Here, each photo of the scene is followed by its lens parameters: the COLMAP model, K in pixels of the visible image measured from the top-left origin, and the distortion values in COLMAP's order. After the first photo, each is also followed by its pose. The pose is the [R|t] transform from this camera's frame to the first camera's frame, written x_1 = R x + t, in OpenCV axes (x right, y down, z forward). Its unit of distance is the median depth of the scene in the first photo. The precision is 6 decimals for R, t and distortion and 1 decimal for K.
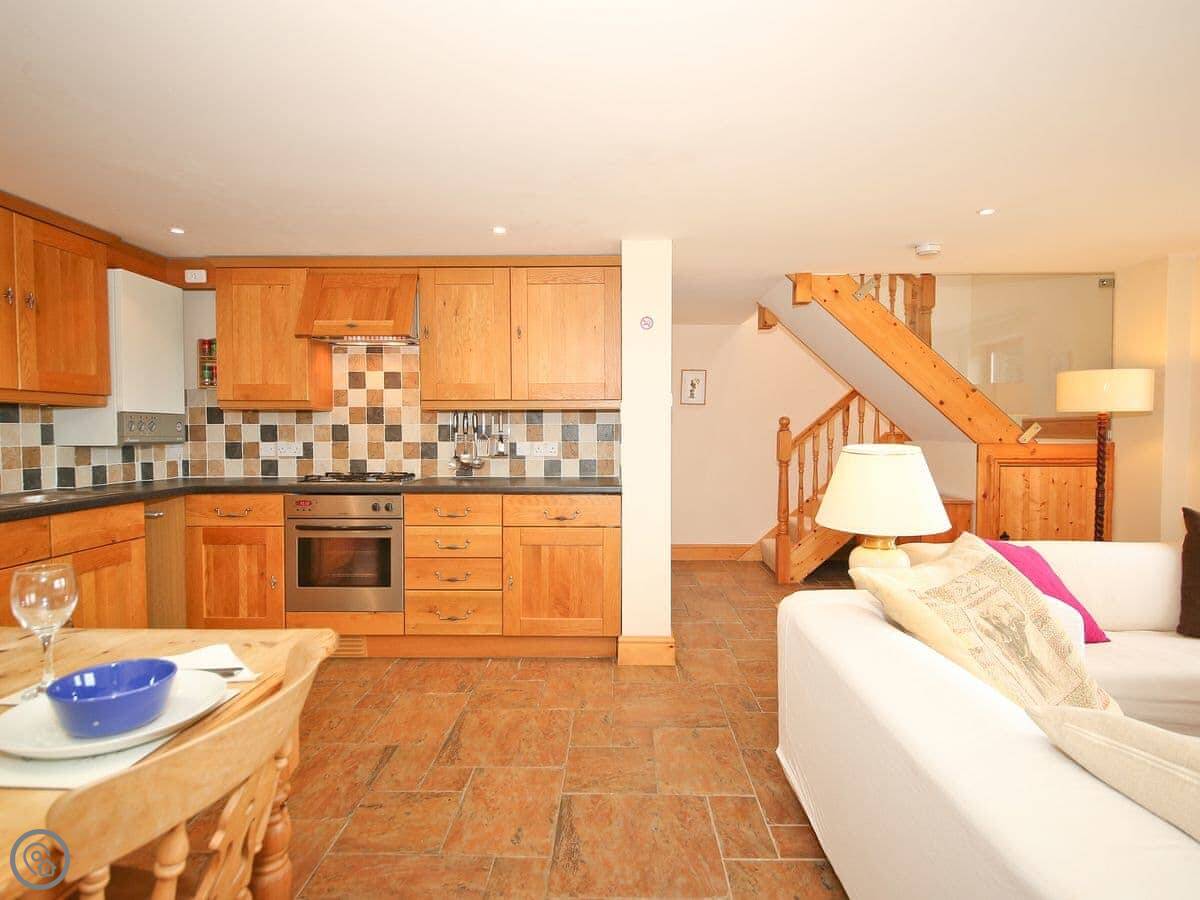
lens RADIAL K [[650.7, 0, 600.0], [0, 650.7, 450.0], [0, 0, 1]] dist [0.002597, -0.001040]
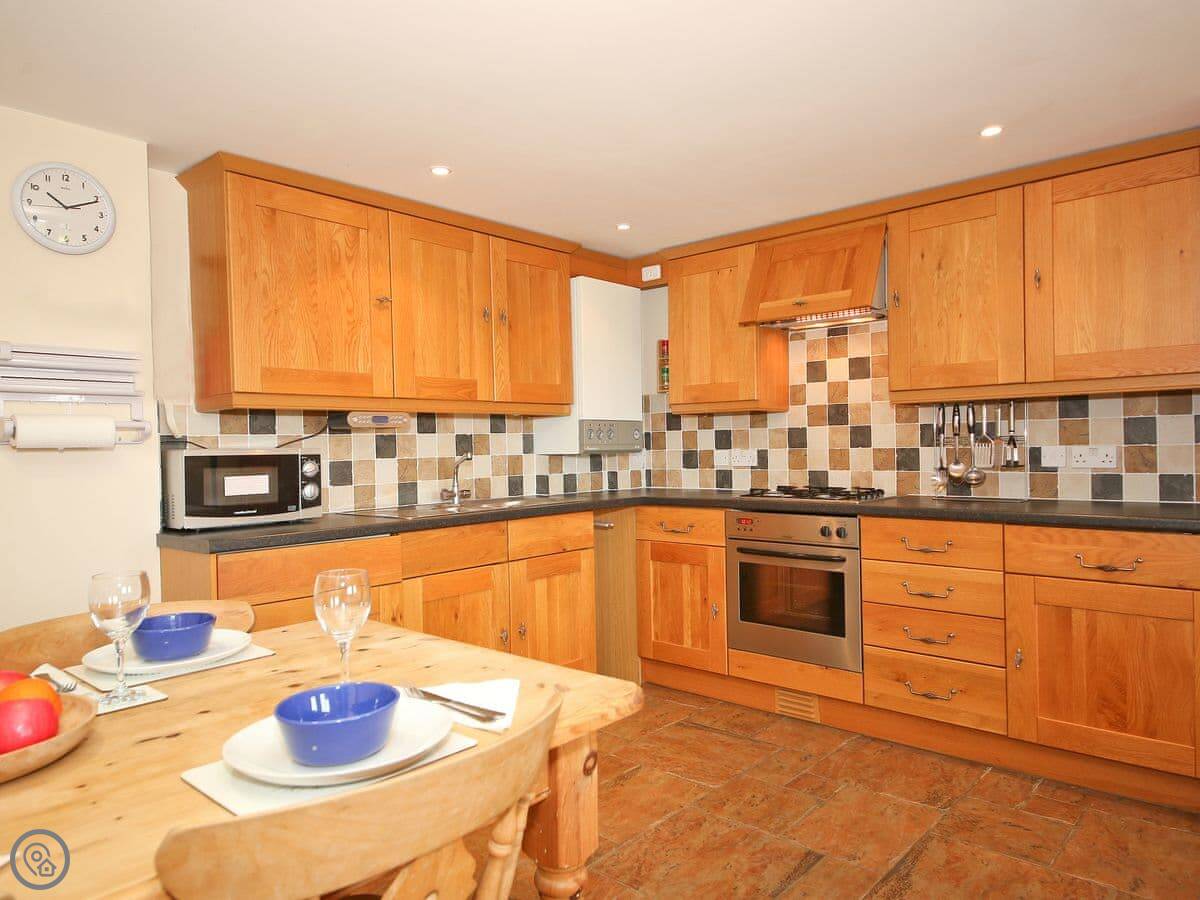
lens RADIAL K [[786.9, 0, 600.0], [0, 786.9, 450.0], [0, 0, 1]] dist [0.044378, -0.035282]
pose [[0.756531, -0.007904, -0.653910, 0.066014], [-0.001781, 0.999898, -0.014147, 0.003976], [0.653956, 0.011867, 0.756440, 0.101097]]
